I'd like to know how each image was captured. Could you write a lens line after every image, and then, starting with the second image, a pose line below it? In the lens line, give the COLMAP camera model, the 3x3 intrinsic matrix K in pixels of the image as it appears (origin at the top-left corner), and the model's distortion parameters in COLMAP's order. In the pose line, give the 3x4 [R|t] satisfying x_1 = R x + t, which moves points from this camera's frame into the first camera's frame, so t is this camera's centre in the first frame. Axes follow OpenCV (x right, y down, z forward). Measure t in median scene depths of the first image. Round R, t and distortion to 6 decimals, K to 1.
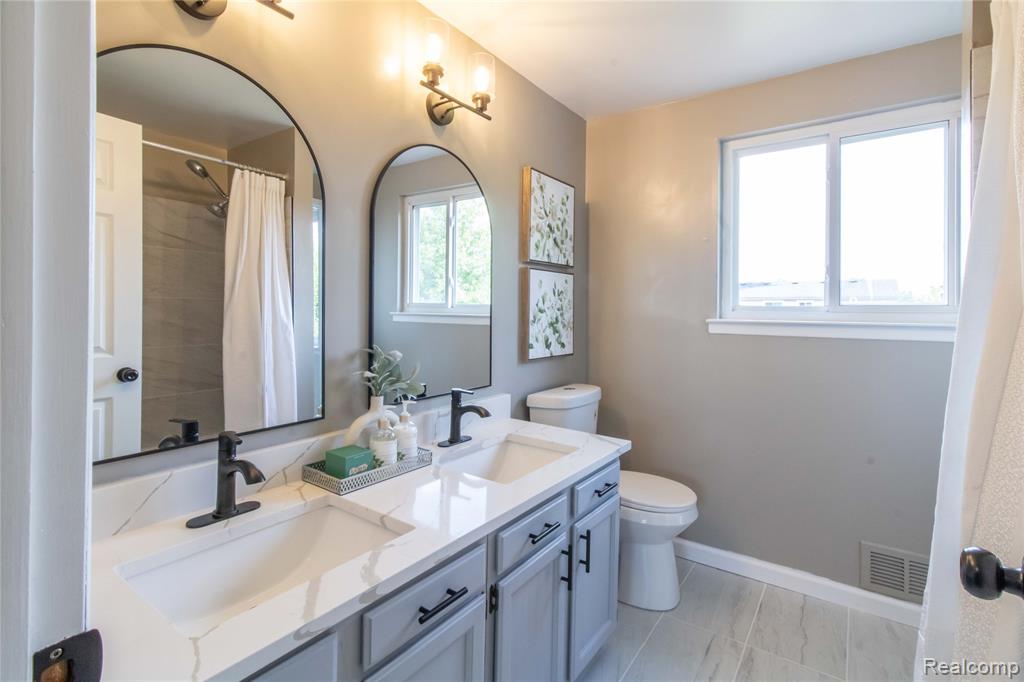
lens RADIAL K [[494.1, 0, 508.0], [0, 494.1, 309.7], [0, 0, 1]] dist [-0.000768, -0.000422]
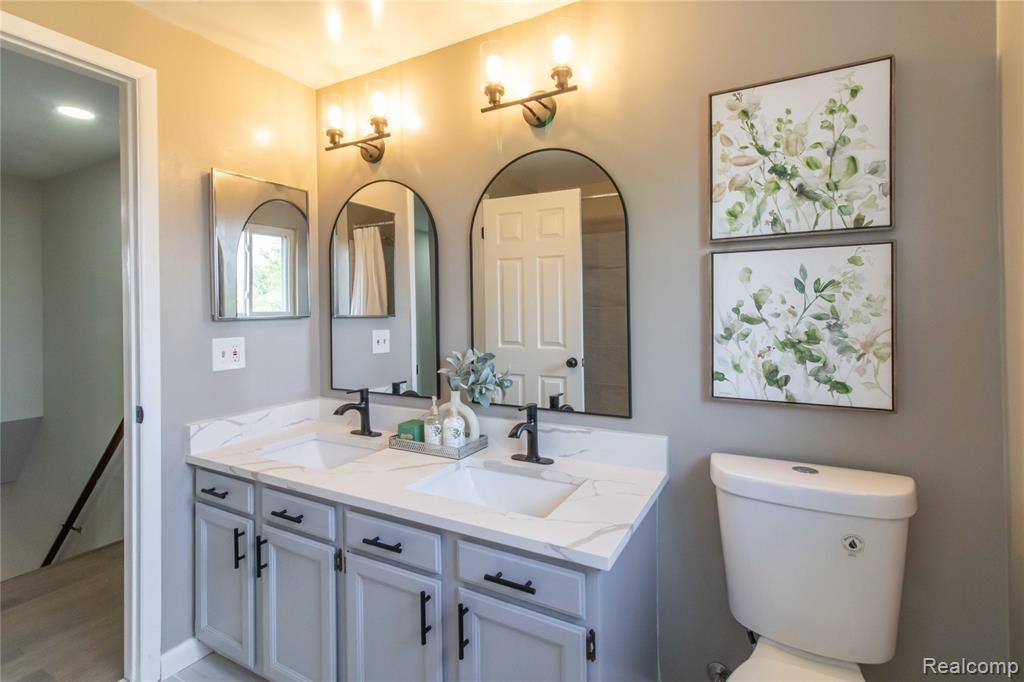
lens RADIAL K [[476.2, 0, 512.3], [0, 476.2, 314.3], [0, 0, 1]] dist [0.002208, 0.000277]
pose [[0.117790, -0.007937, -0.993007, 0.587472], [0.011896, 0.999908, -0.006581, -0.004140], [0.992967, -0.011038, 0.117874, 0.635020]]
